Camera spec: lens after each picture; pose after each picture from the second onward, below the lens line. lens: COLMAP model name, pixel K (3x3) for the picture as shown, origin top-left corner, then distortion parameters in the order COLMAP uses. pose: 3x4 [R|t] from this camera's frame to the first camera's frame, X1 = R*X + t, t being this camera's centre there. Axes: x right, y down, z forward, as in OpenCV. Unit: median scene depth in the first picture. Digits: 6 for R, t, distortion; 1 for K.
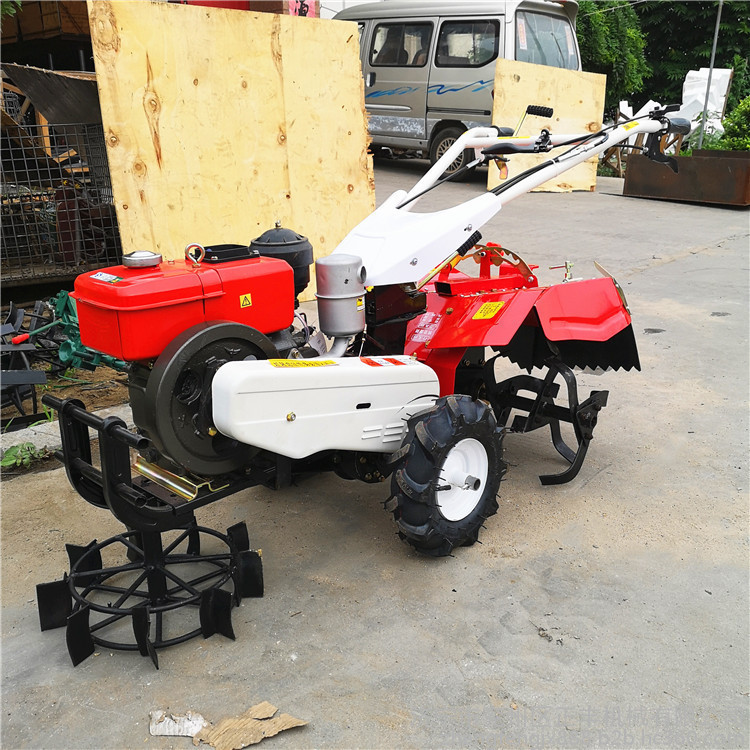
lens RADIAL K [[770.9, 0, 375.7], [0, 770.9, 371.6], [0, 0, 1]] dist [0.074574, -0.089985]
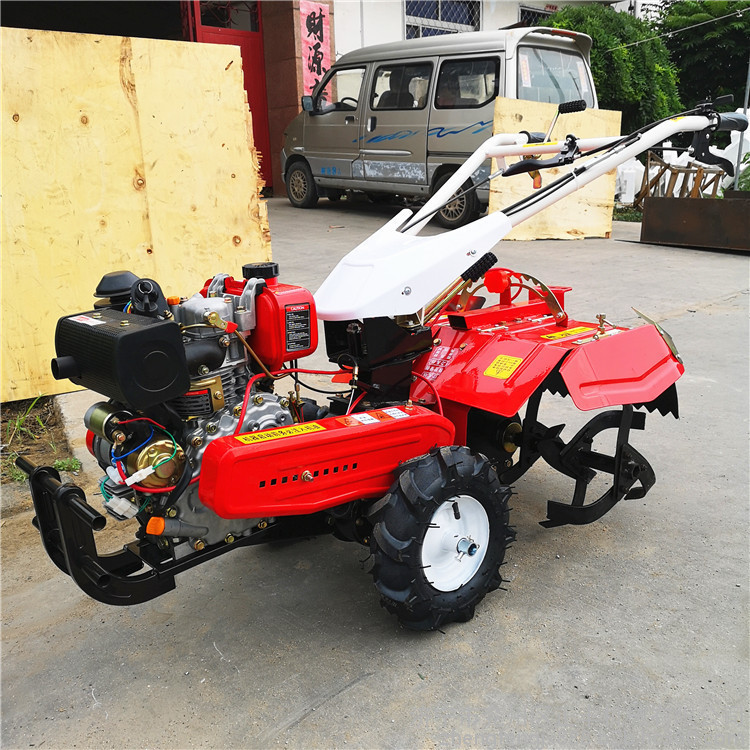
lens RADIAL K [[770.9, 0, 375.7], [0, 770.9, 371.6], [0, 0, 1]] dist [0.074574, -0.089985]
pose [[0.996205, 0.002805, -0.086987, 0.094547], [-0.007922, 0.998254, -0.058530, -0.023401], [0.086671, 0.058997, 0.994489, 0.093016]]
